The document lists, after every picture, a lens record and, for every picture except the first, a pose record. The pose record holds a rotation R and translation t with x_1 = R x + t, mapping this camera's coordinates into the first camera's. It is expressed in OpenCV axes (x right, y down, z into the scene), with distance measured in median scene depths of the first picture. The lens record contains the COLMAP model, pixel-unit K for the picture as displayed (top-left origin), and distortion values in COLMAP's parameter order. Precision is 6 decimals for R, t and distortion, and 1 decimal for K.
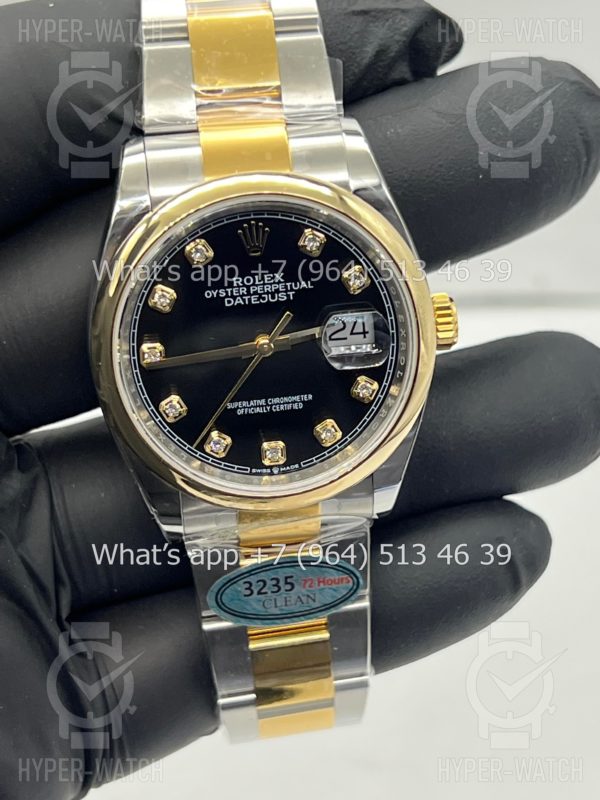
lens RADIAL K [[1888.7, 0, 300.0], [0, 1888.7, 400.0], [0, 0, 1]] dist [0.132208, -0.004043]
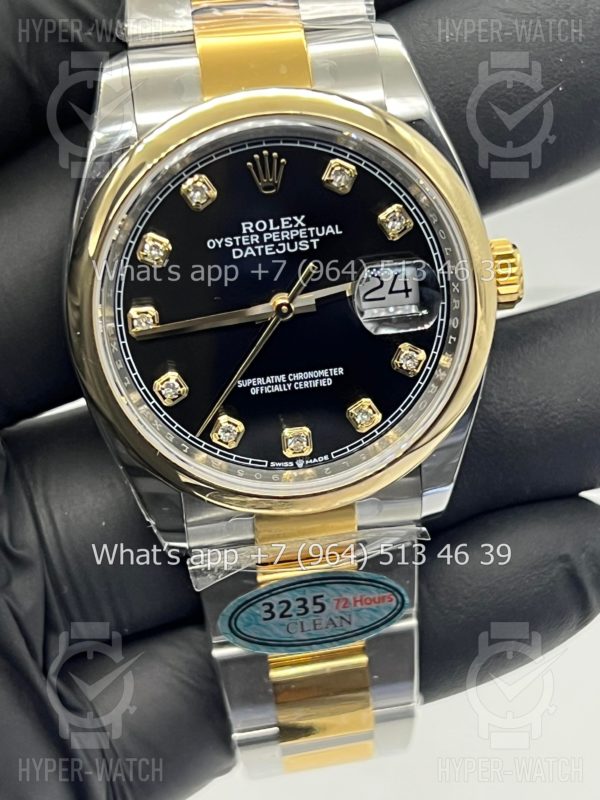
lens RADIAL K [[1888.7, 0, 300.0], [0, 1888.7, 400.0], [0, 0, 1]] dist [0.132208, -0.004043]
pose [[0.999758, -0.021559, -0.004353, -0.008866], [0.021519, 0.999728, -0.008975, 0.017745], [0.004545, 0.008879, 0.999950, 0.198531]]
